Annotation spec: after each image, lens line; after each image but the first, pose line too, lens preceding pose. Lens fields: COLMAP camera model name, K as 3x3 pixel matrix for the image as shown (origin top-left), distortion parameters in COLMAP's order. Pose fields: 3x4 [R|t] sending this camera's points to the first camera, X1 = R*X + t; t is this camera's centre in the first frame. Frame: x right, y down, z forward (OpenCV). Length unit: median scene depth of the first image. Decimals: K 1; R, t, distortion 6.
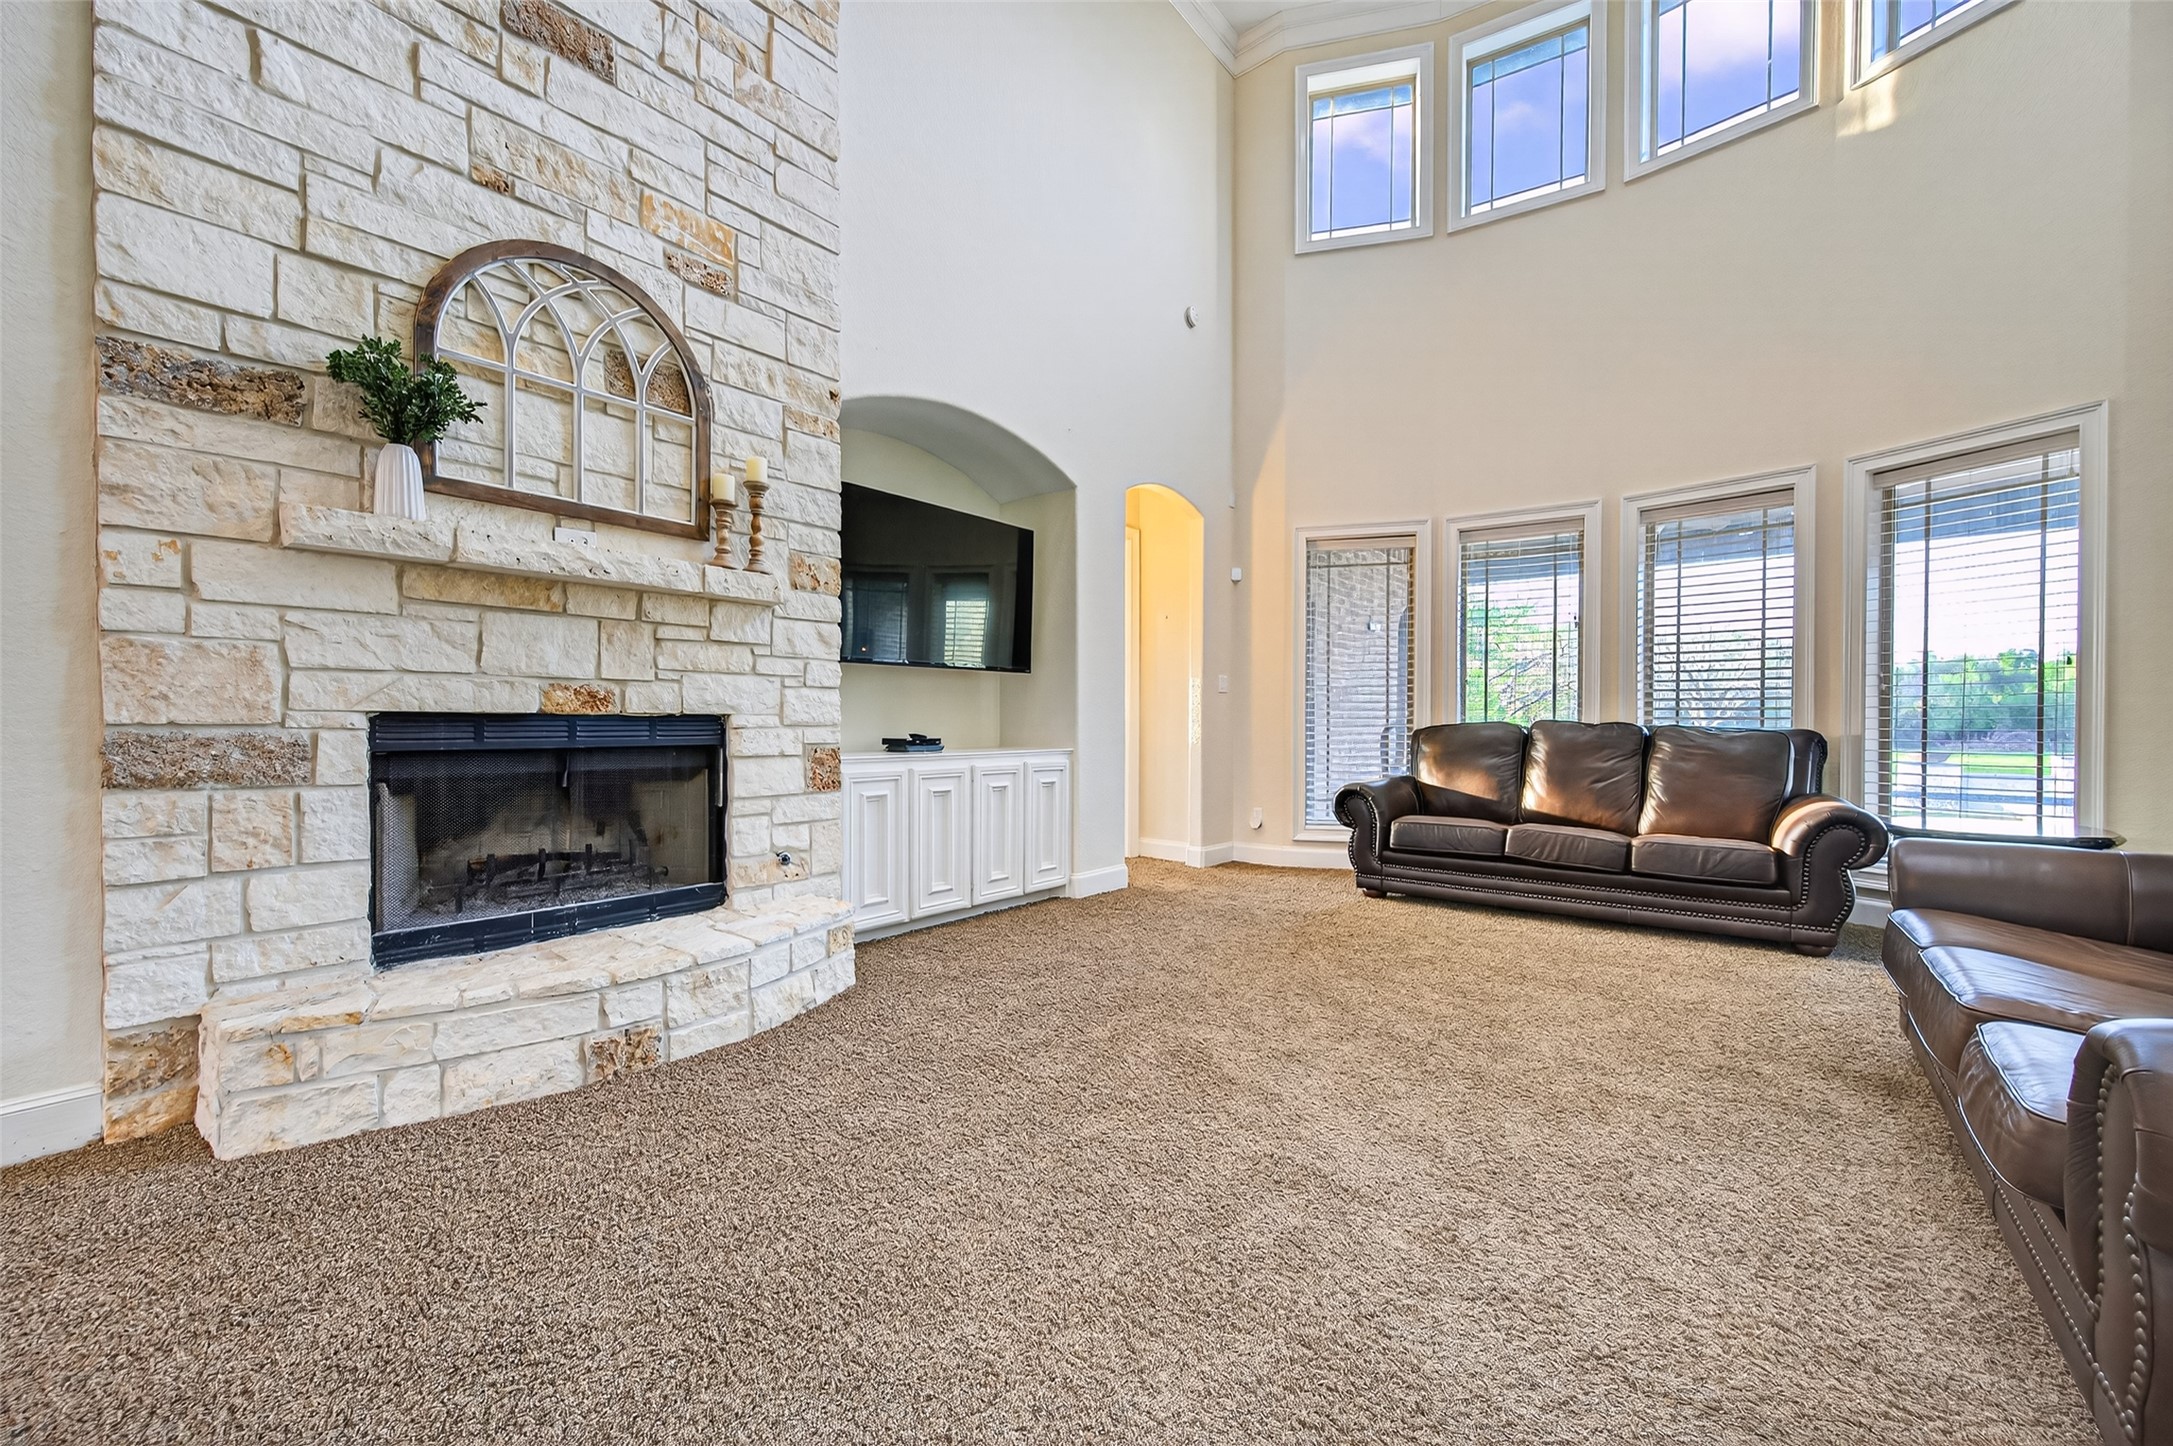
lens RADIAL K [[848.8, 0, 1086.5], [0, 848.8, 723.0], [0, 0, 1]] dist [0.000601, -0.000099]
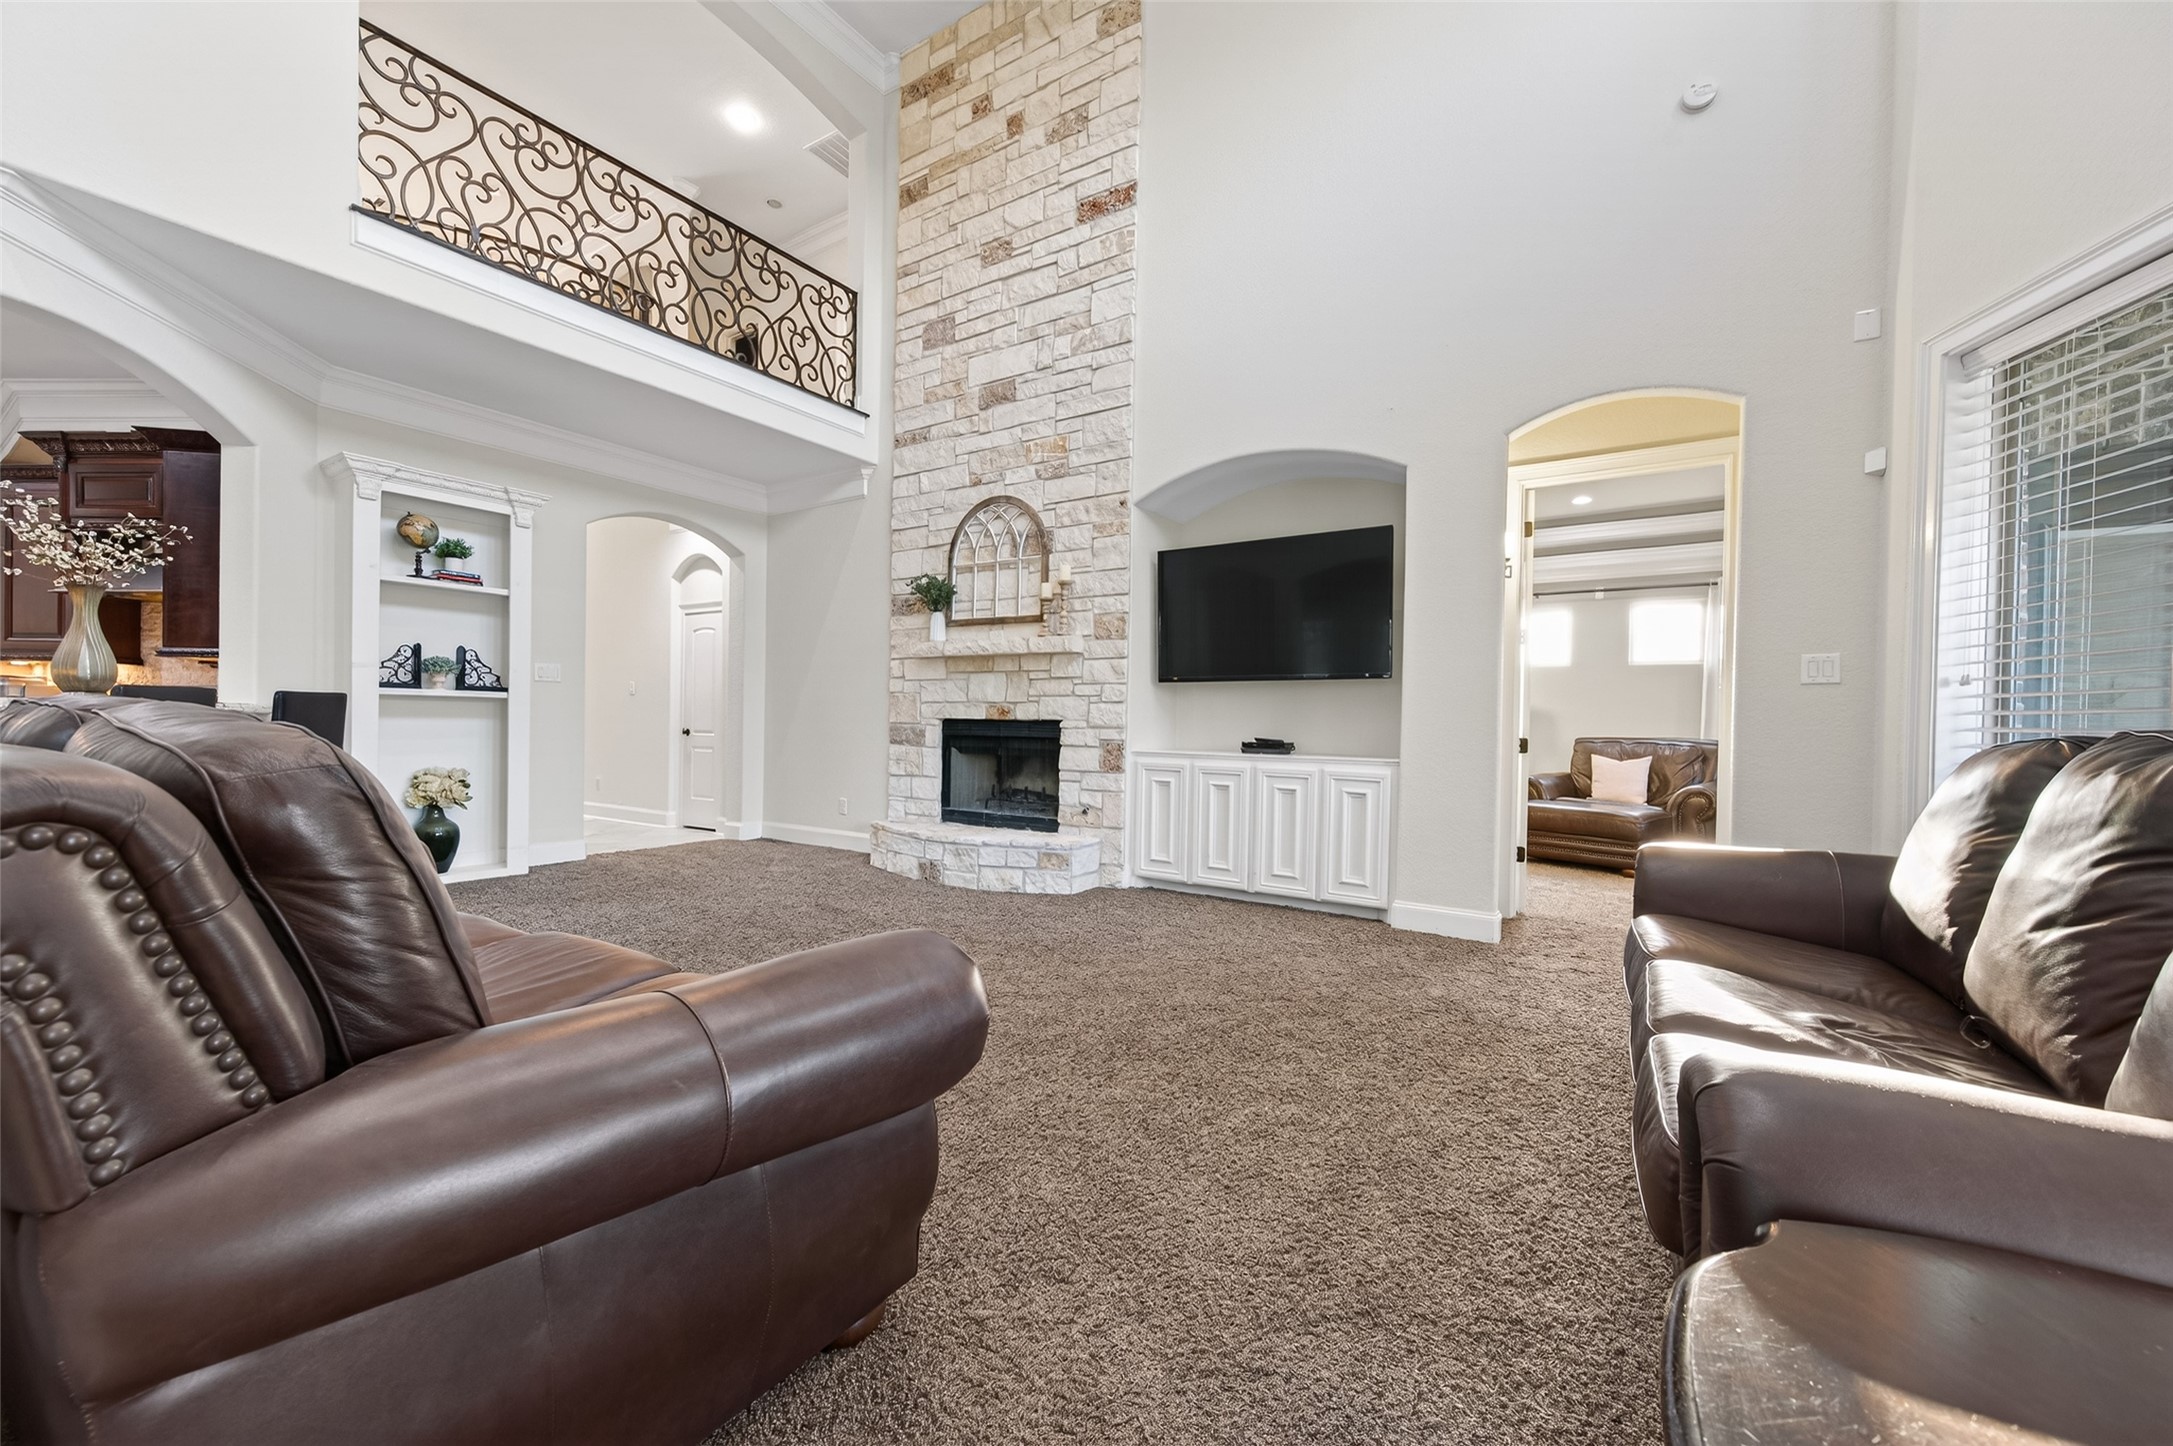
lens RADIAL K [[848.8, 0, 1086.5], [0, 848.8, 723.0], [0, 0, 1]] dist [0.000601, -0.000099]
pose [[0.104917, -0.005073, -0.994468, 1.361085], [-0.020438, 0.999765, -0.007256, 0.007367], [0.994271, 0.021086, 0.104789, 0.934759]]
